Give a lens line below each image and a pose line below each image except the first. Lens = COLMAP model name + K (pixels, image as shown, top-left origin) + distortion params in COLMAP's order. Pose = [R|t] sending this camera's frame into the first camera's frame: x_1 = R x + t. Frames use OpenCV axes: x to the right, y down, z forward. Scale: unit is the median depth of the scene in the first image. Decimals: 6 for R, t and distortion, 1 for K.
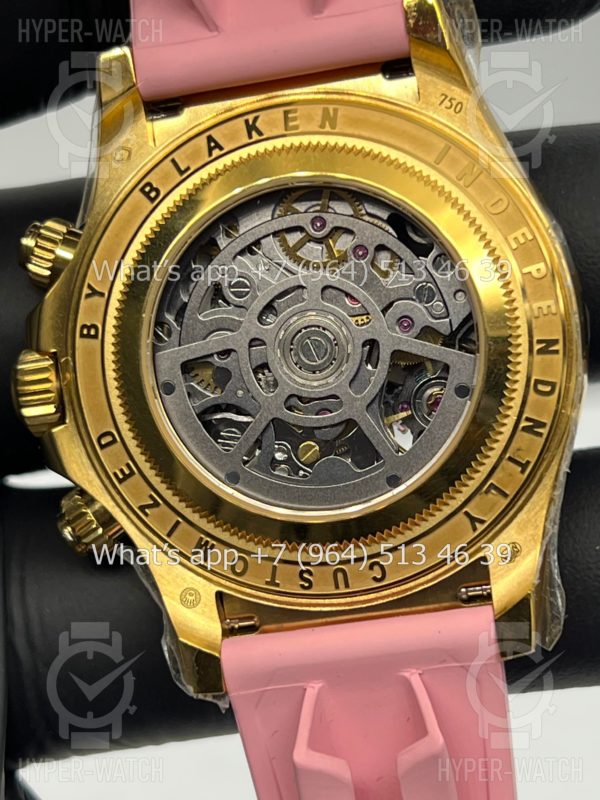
lens RADIAL K [[1871.1, 0, 300.3], [0, 1871.1, 401.1], [0, 0, 1]] dist [0.259890, 0.000000]
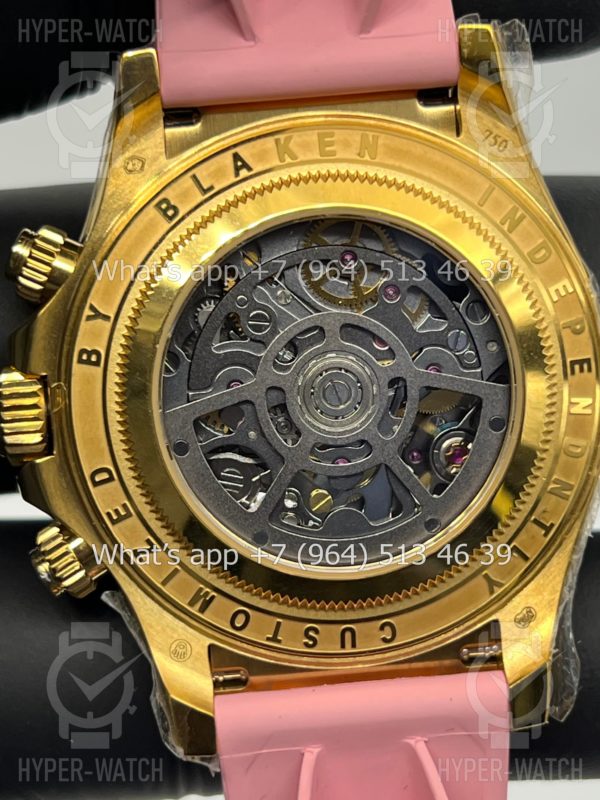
lens RADIAL K [[1871.1, 0, 300.0], [0, 1871.1, 399.1], [0, 0, 1]] dist [0.259890, 0.000000]
pose [[0.981086, 0.054387, 0.185773, -0.182571], [-0.063907, 0.996911, 0.045645, -0.065762], [-0.182717, -0.056654, 0.981532, 0.087329]]
